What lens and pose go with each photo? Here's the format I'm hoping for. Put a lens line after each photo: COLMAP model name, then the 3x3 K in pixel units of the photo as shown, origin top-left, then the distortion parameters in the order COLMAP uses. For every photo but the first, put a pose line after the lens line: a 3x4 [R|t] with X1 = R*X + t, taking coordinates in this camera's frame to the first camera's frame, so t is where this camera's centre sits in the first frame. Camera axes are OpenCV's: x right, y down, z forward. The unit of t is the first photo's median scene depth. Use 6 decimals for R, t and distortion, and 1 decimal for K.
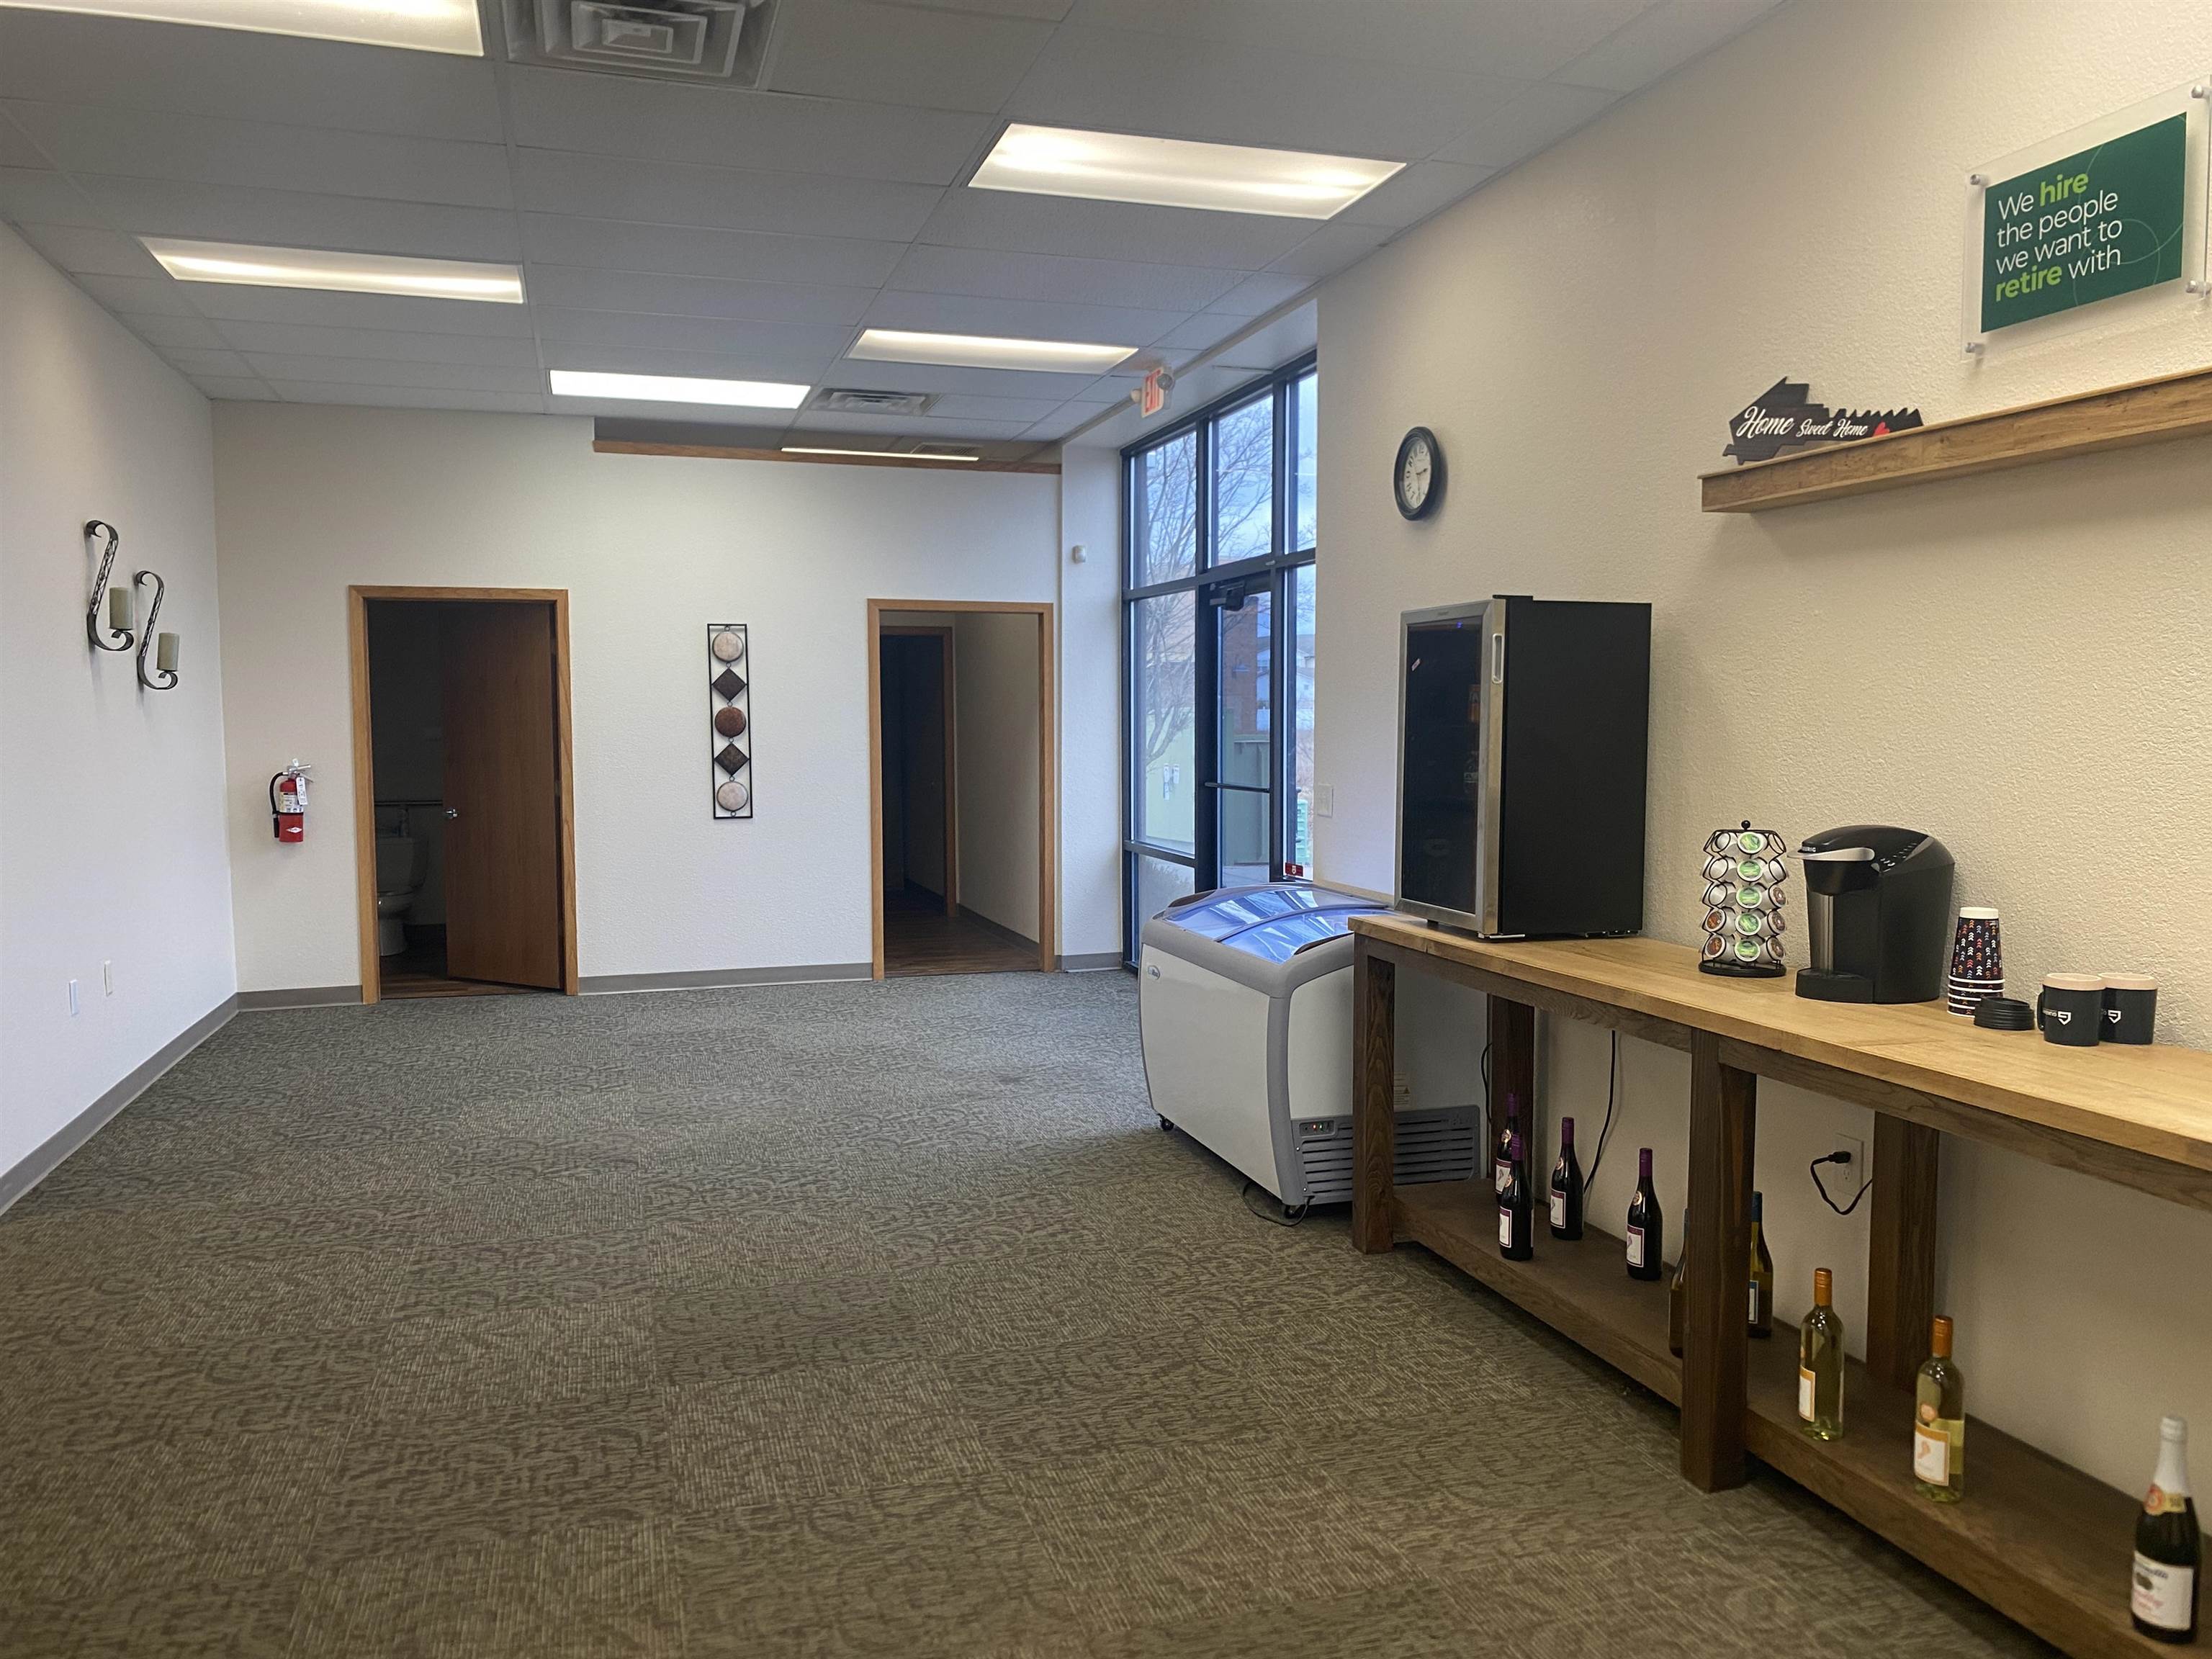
lens RADIAL K [[1371.3, 0, 1100.6], [0, 1371.3, 854.1], [0, 0, 1]] dist [-0.002780, -0.049103]
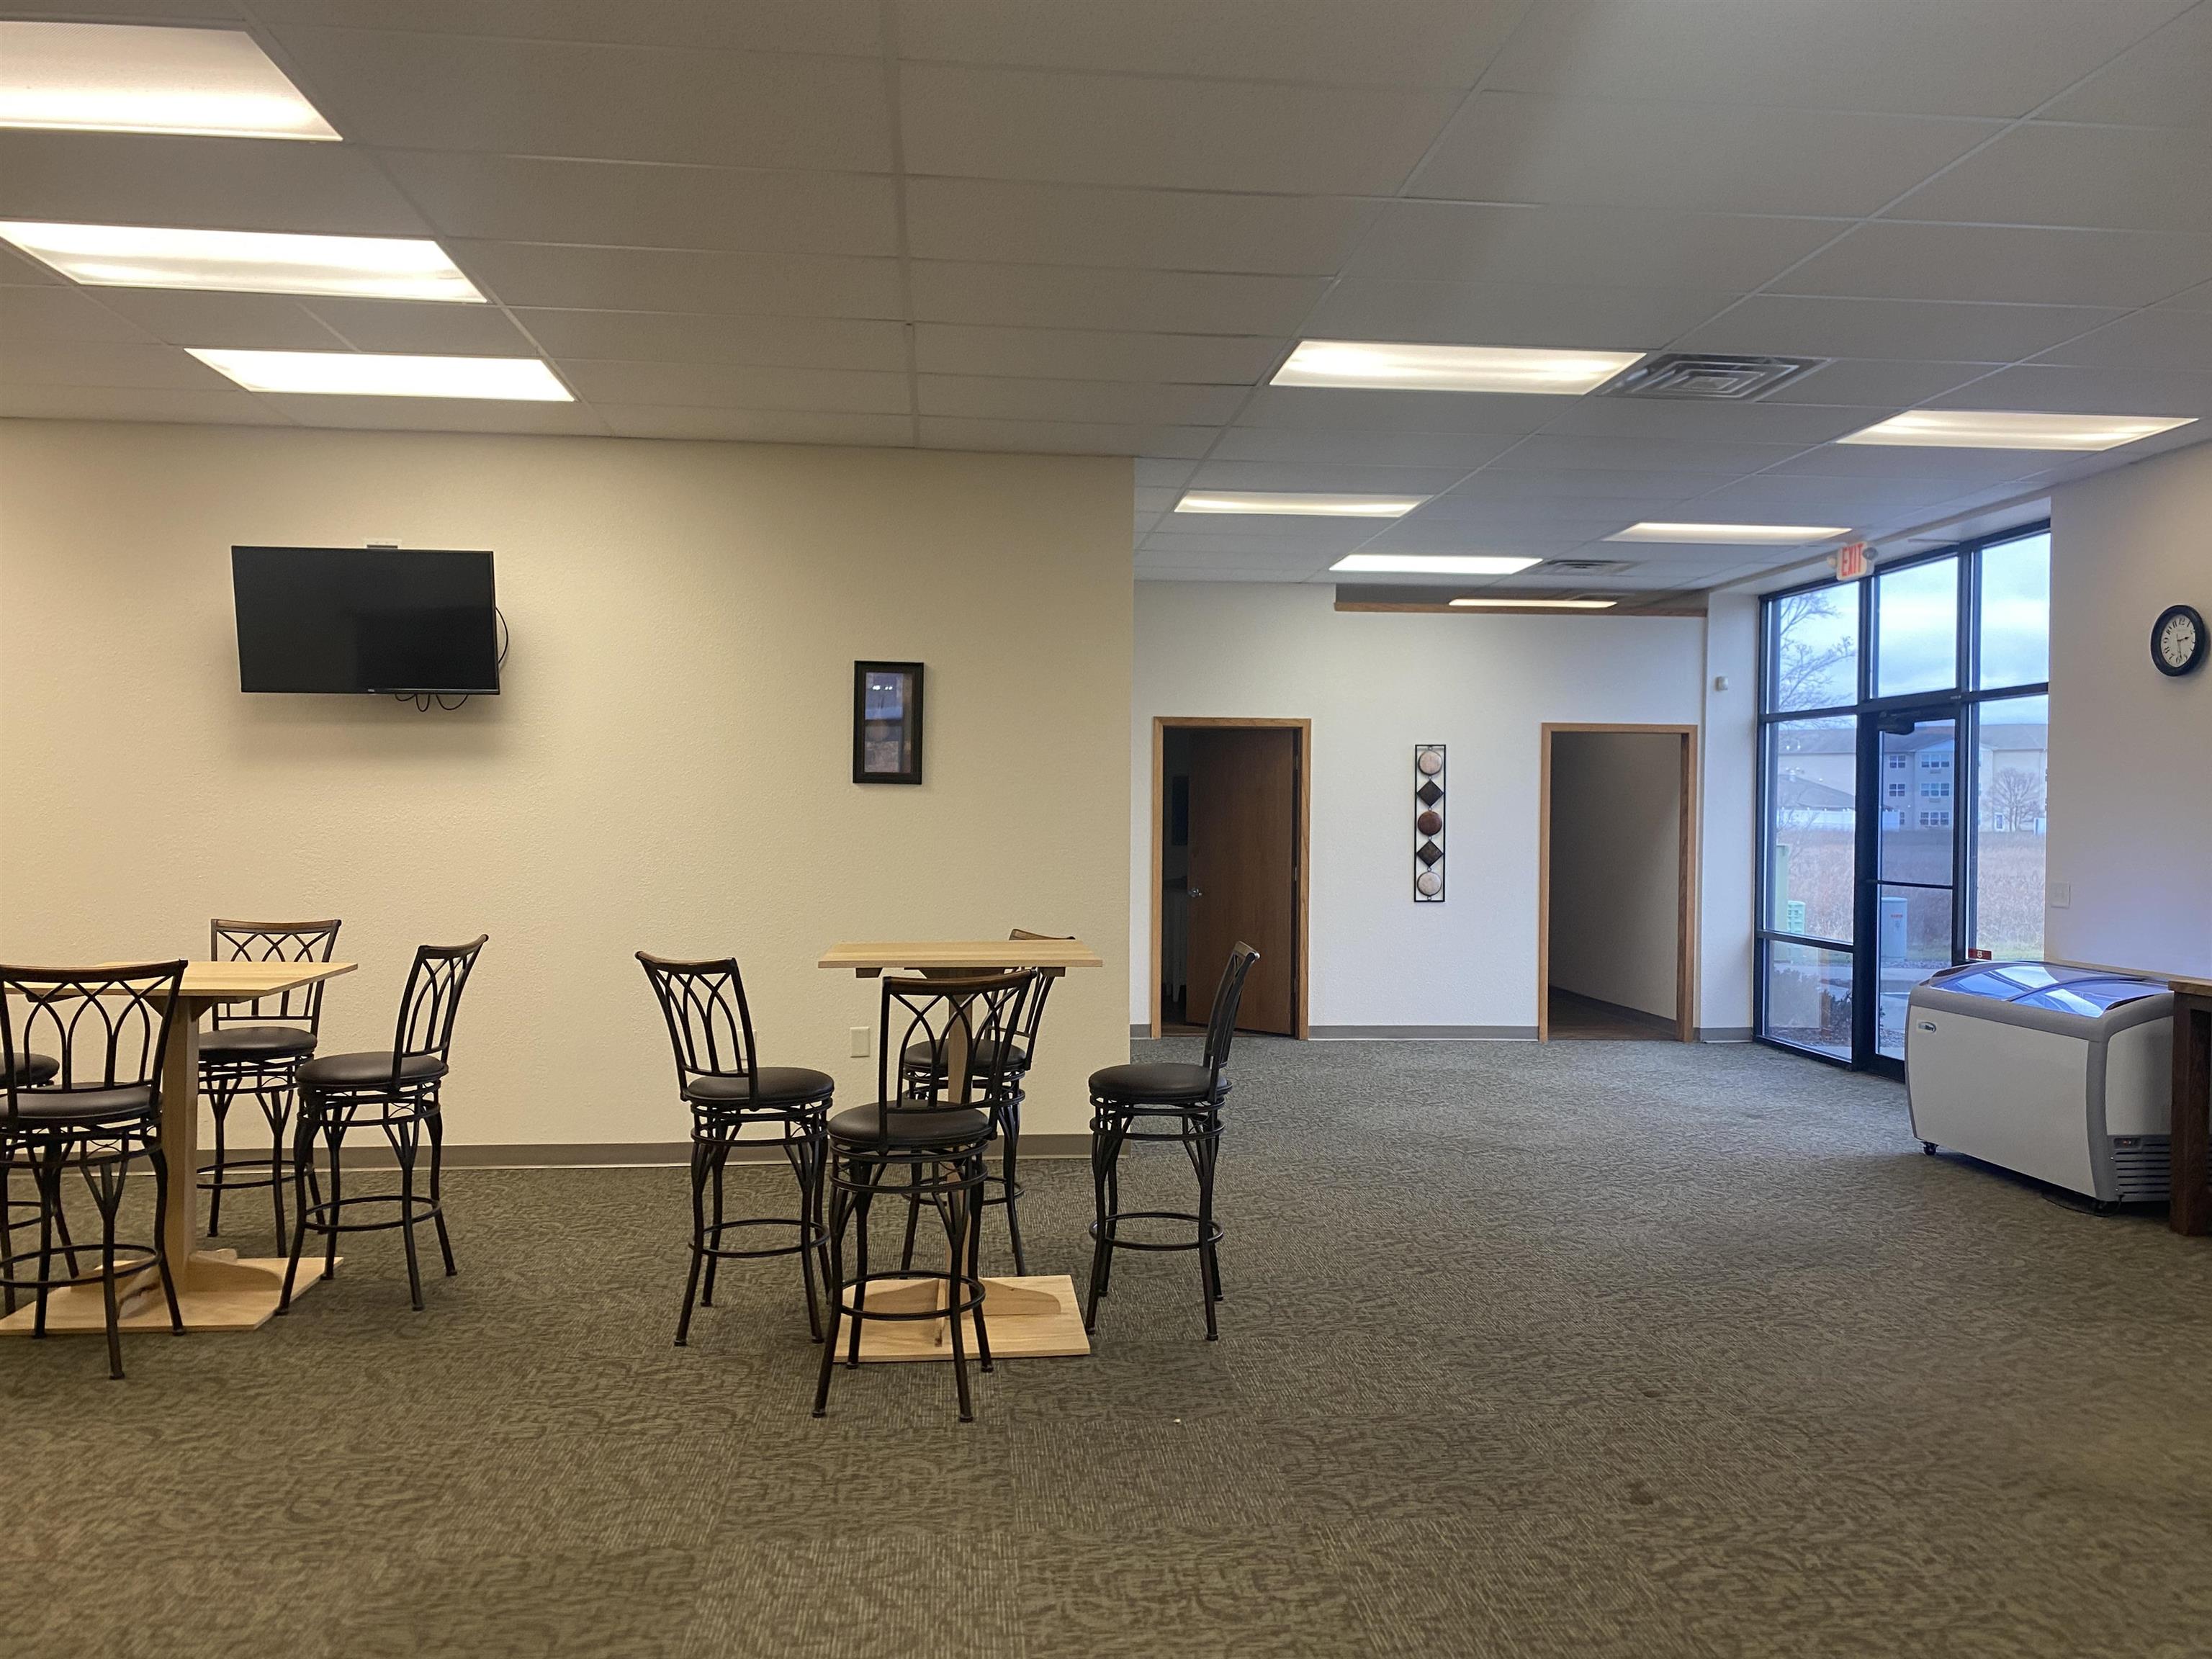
lens RADIAL K [[1371.3, 0, 1100.6], [0, 1371.3, 854.1], [0, 0, 1]] dist [-0.002780, -0.049103]
pose [[0.970221, 0.015335, -0.241734, -0.259965], [-0.032376, 0.997249, -0.066681, 0.022915], [0.240046, 0.072522, 0.968049, -0.261901]]
